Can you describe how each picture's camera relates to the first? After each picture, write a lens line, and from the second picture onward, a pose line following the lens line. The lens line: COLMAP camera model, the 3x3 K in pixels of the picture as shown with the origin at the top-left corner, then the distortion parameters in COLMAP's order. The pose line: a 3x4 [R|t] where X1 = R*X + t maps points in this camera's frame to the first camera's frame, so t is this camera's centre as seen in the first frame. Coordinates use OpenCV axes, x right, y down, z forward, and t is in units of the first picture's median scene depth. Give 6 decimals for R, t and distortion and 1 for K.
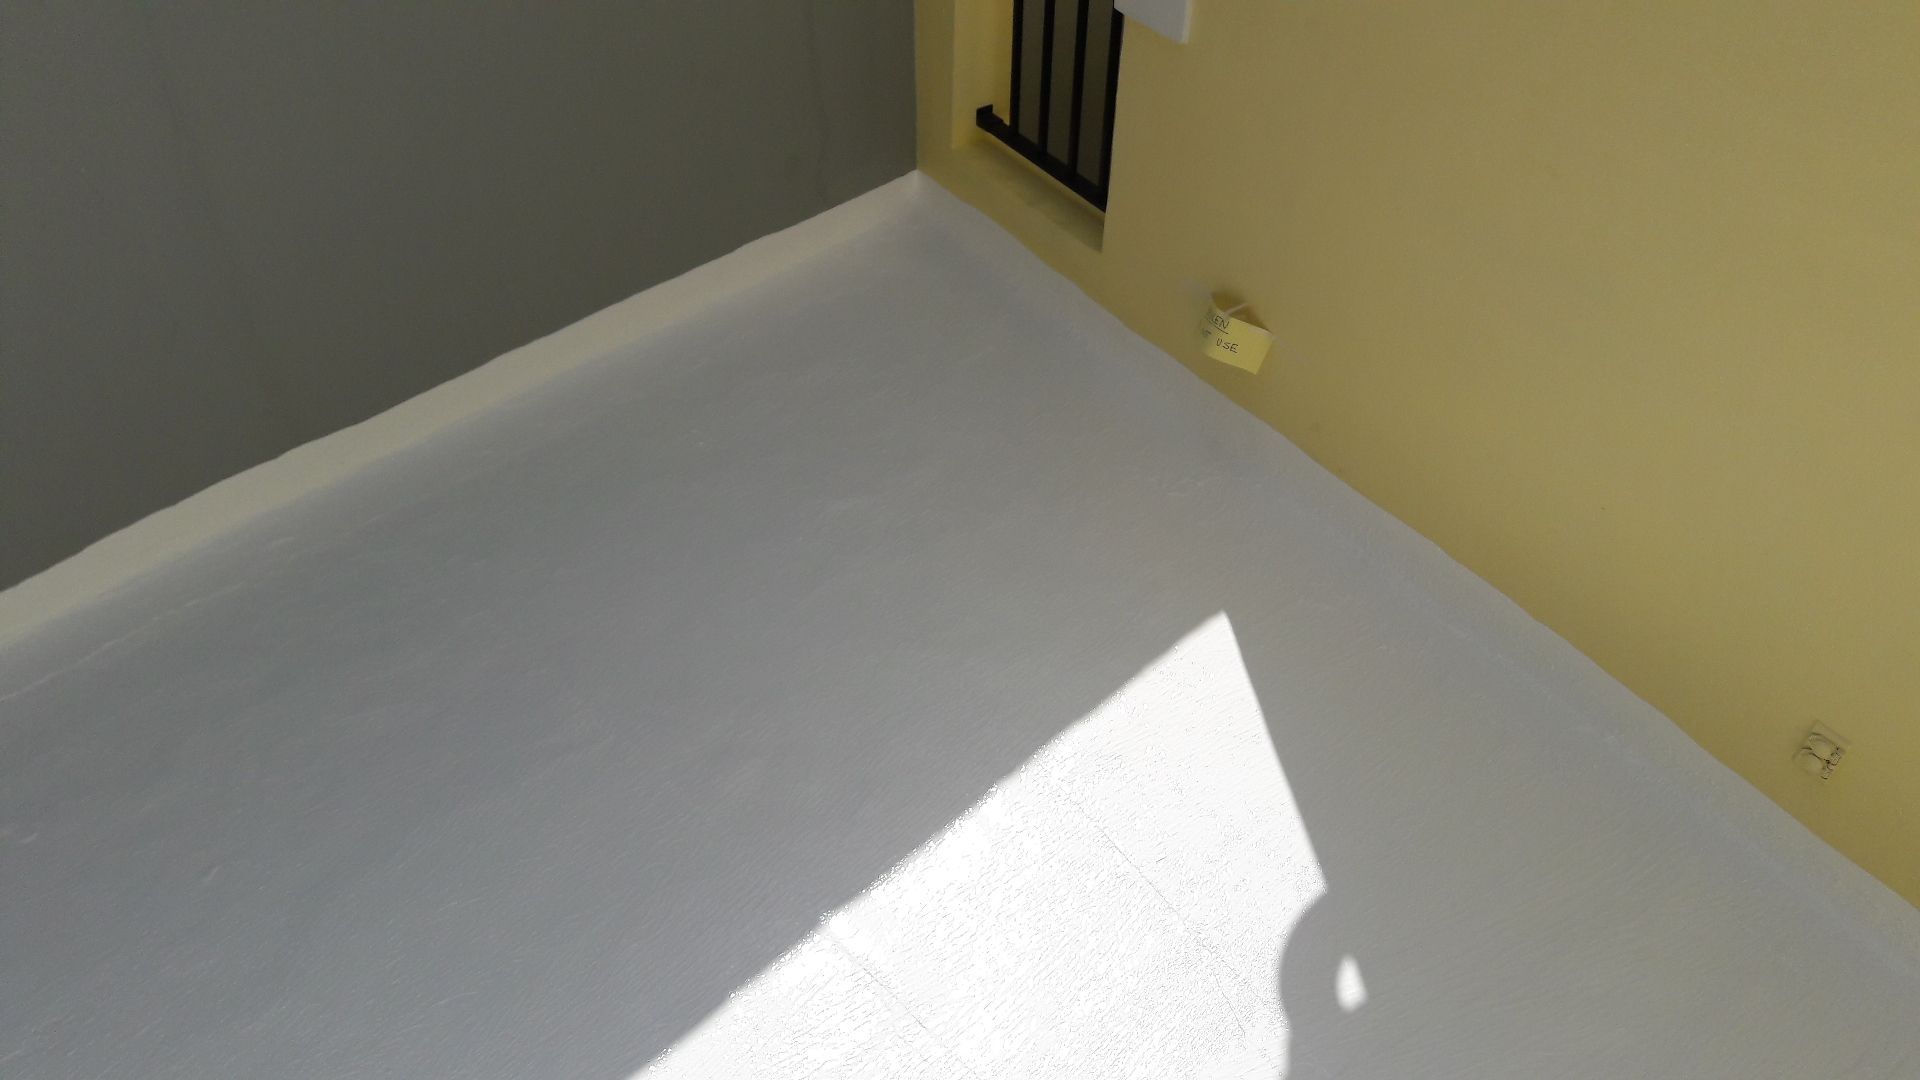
lens RADIAL K [[1506.5, 0, 960.0], [0, 1506.5, 540.0], [0, 0, 1]] dist [0.003536, 0.002789]
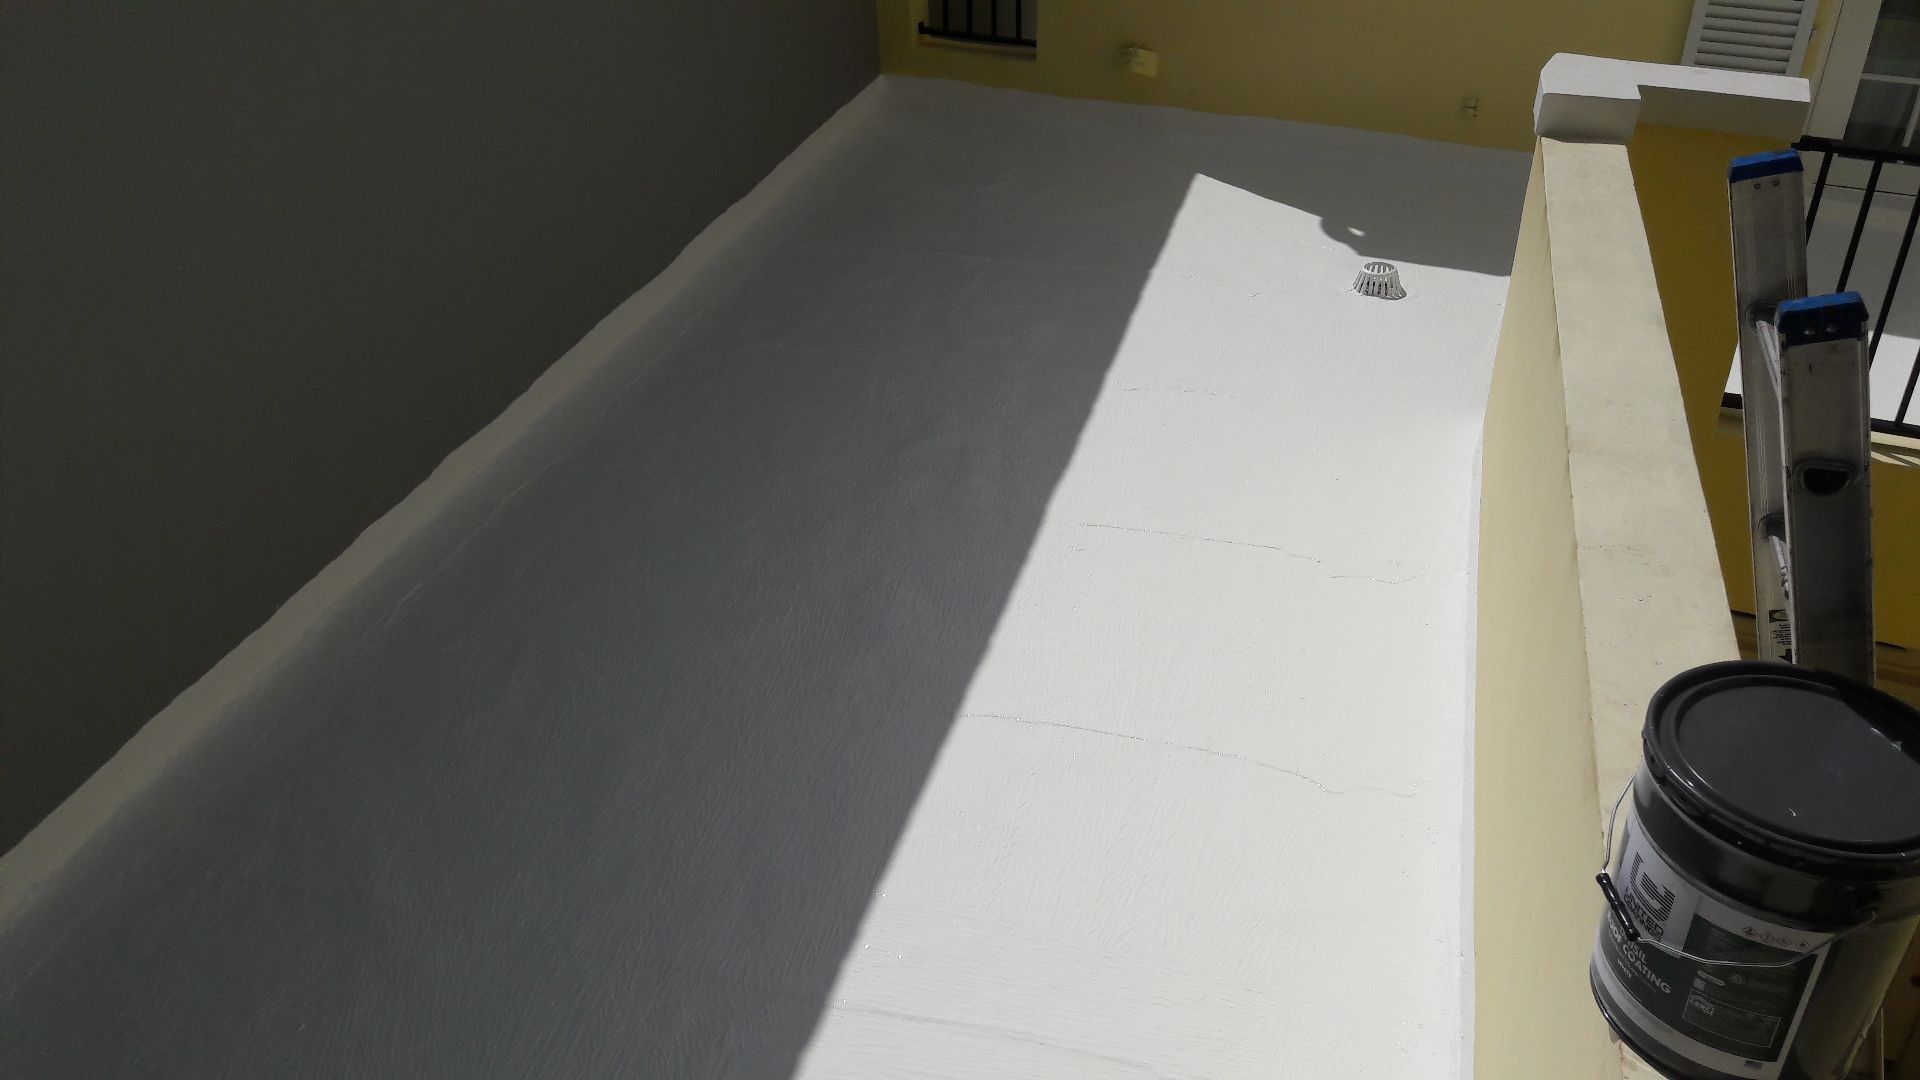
lens RADIAL K [[1506.5, 0, 960.0], [0, 1506.5, 540.0], [0, 0, 1]] dist [0.003536, 0.002789]
pose [[0.875492, -0.300991, 0.378046, -0.971691], [0.356065, 0.930717, -0.083573, 0.536824], [-0.326699, 0.207777, 0.922007, -0.627075]]
